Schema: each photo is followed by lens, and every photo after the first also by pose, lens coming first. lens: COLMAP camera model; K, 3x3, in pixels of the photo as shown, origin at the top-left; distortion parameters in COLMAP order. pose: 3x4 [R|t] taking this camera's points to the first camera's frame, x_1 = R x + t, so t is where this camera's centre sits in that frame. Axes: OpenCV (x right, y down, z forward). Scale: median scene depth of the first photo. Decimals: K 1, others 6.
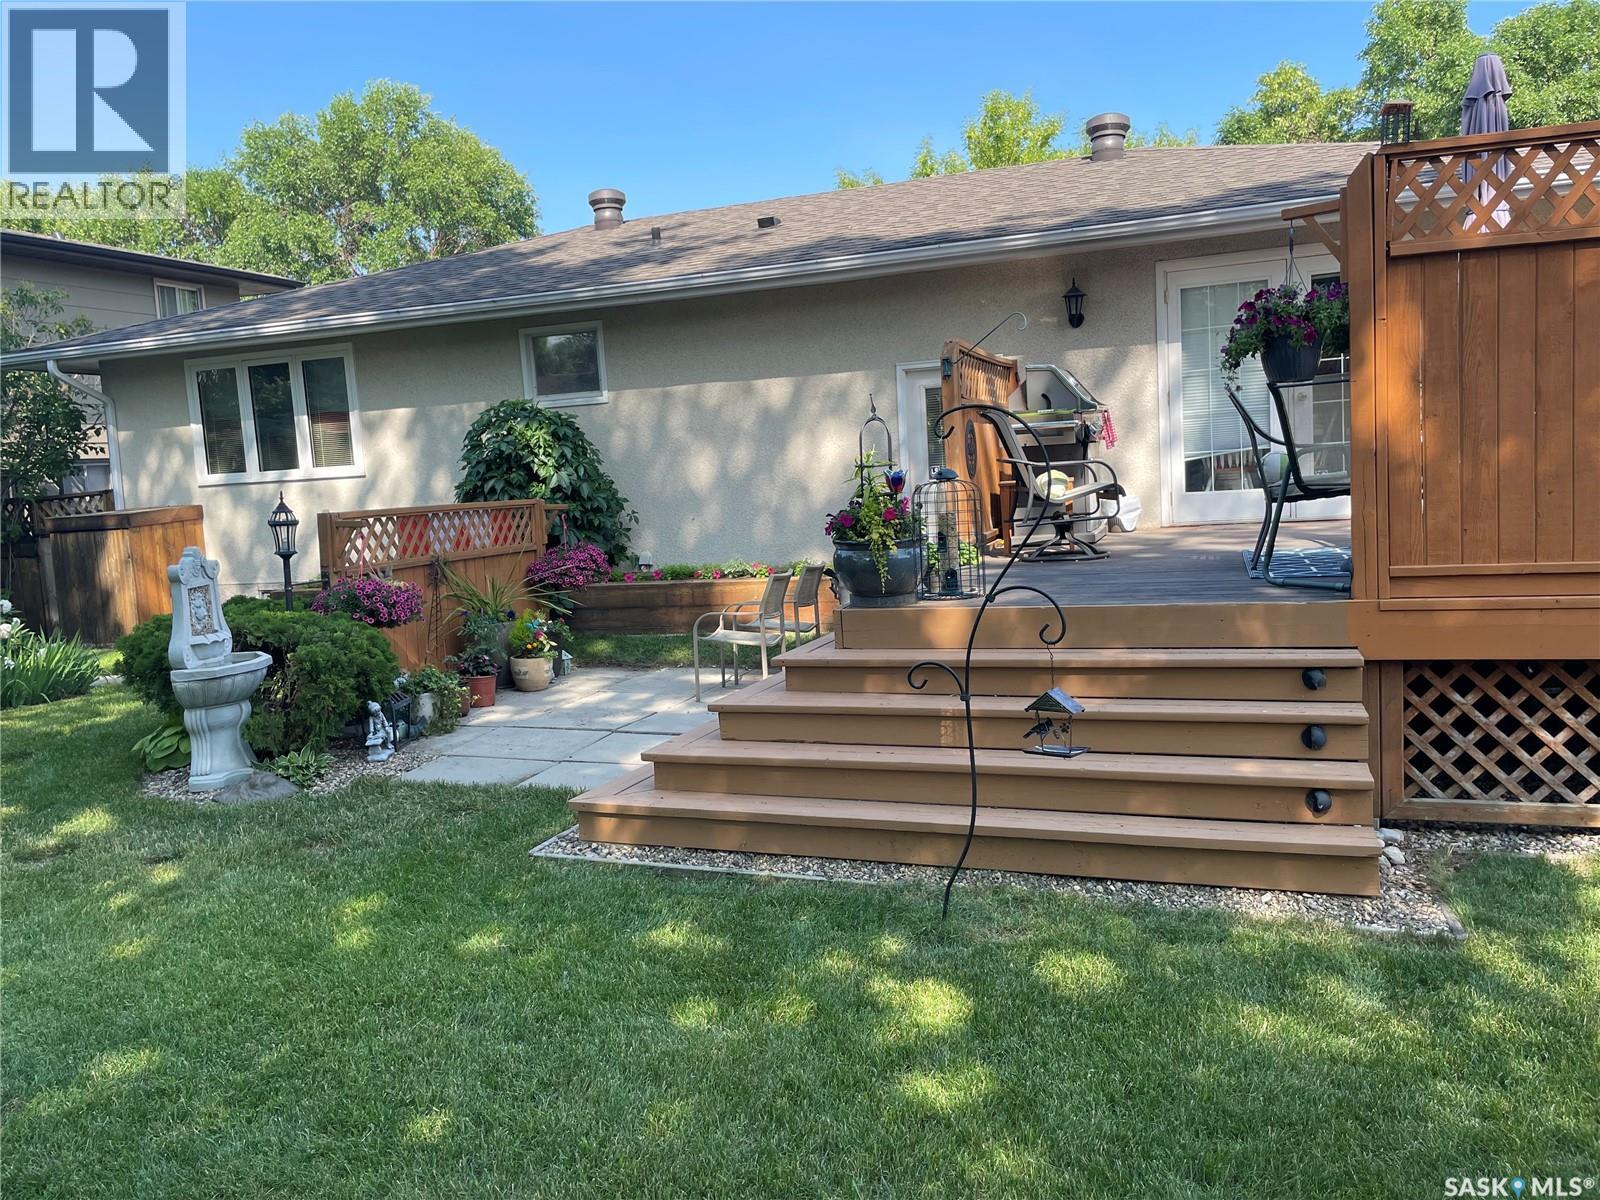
lens RADIAL K [[1221.7, 0, 800.0], [0, 1221.7, 600.0], [0, 0, 1]] dist [-0.003586, -0.004125]
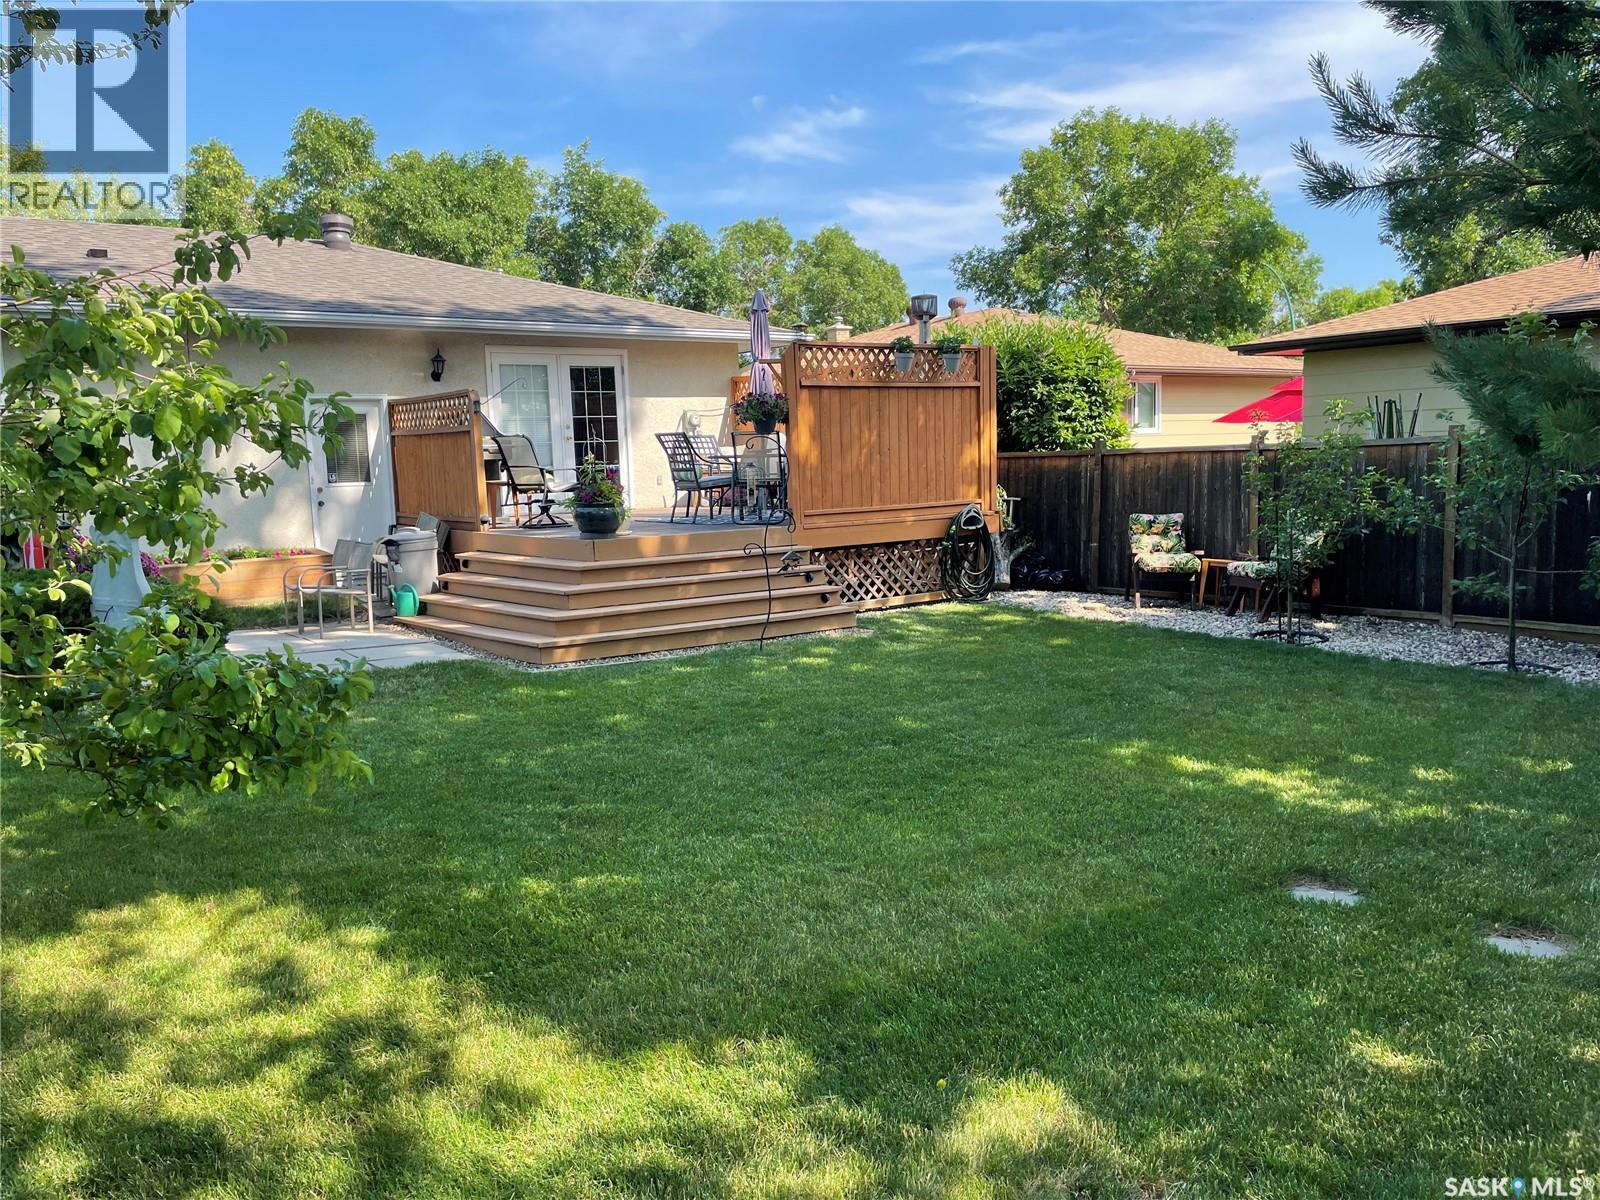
lens RADIAL K [[1221.7, 0, 800.0], [0, 1221.7, 600.0], [0, 0, 1]] dist [-0.003586, -0.004125]
pose [[0.542305, -0.058565, 0.838138, -1.595104], [0.083649, 0.996375, 0.015498, 0.111517], [-0.836007, 0.061705, 0.545238, -0.323078]]
